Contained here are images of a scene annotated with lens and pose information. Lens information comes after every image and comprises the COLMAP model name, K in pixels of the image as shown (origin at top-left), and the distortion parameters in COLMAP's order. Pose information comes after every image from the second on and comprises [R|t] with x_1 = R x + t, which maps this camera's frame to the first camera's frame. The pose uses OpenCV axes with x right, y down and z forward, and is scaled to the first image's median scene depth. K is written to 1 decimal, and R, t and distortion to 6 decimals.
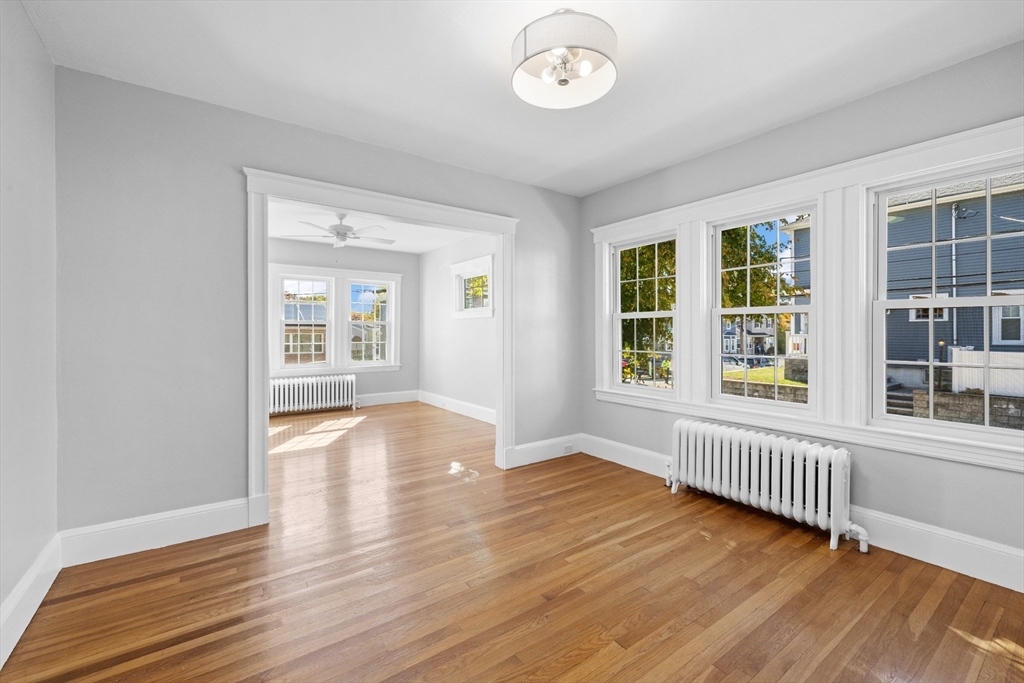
lens RADIAL K [[429.3, 0, 505.7], [0, 429.3, 332.4], [0, 0, 1]] dist [-0.001166, 0.000748]
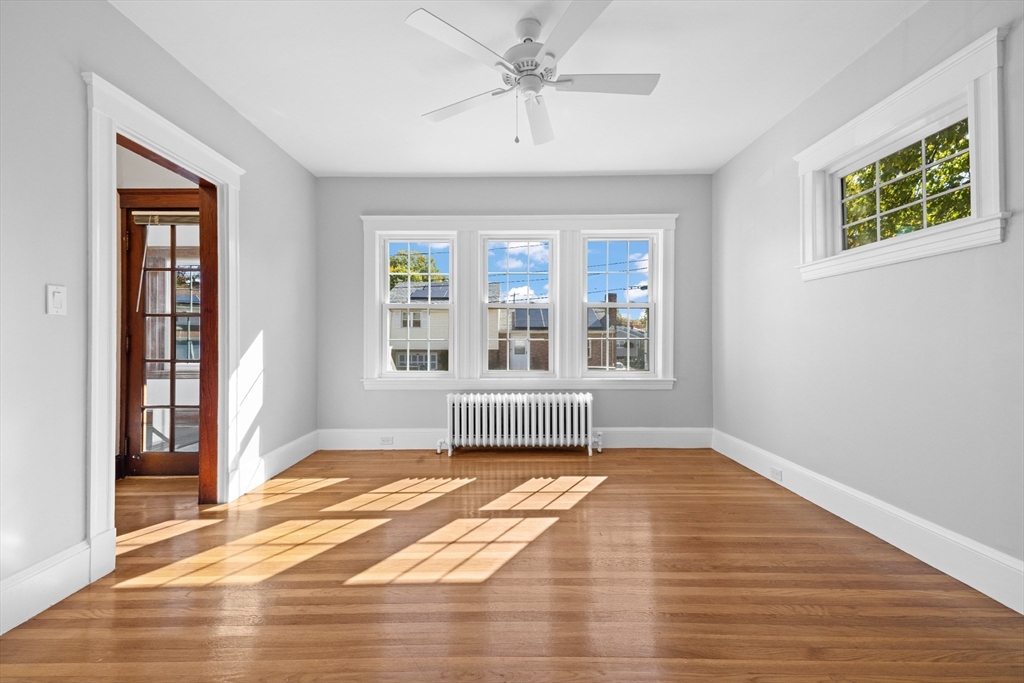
lens RADIAL K [[410.4, 0, 497.4], [0, 410.4, 338.4], [0, 0, 1]] dist [0.000445, 0.000096]
pose [[0.800182, -0.005165, -0.599735, -0.140439], [0.004044, 0.999987, -0.003216, 0.030138], [0.599744, 0.000148, 0.800192, 0.560574]]
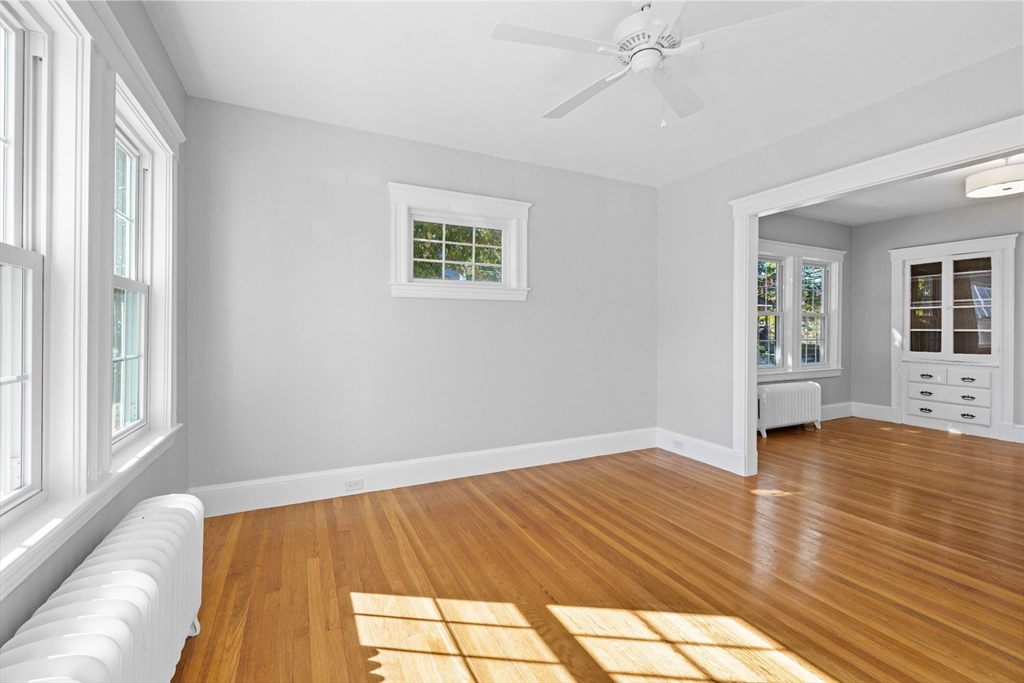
lens RADIAL K [[429.3, 0, 505.7], [0, 429.3, 332.4], [0, 0, 1]] dist [-0.001166, 0.000748]
pose [[0.173068, -0.008394, 0.984874, -0.679107], [-0.000080, 0.999964, 0.008537, 0.004643], [-0.984910, -0.001557, 0.173061, 0.920442]]
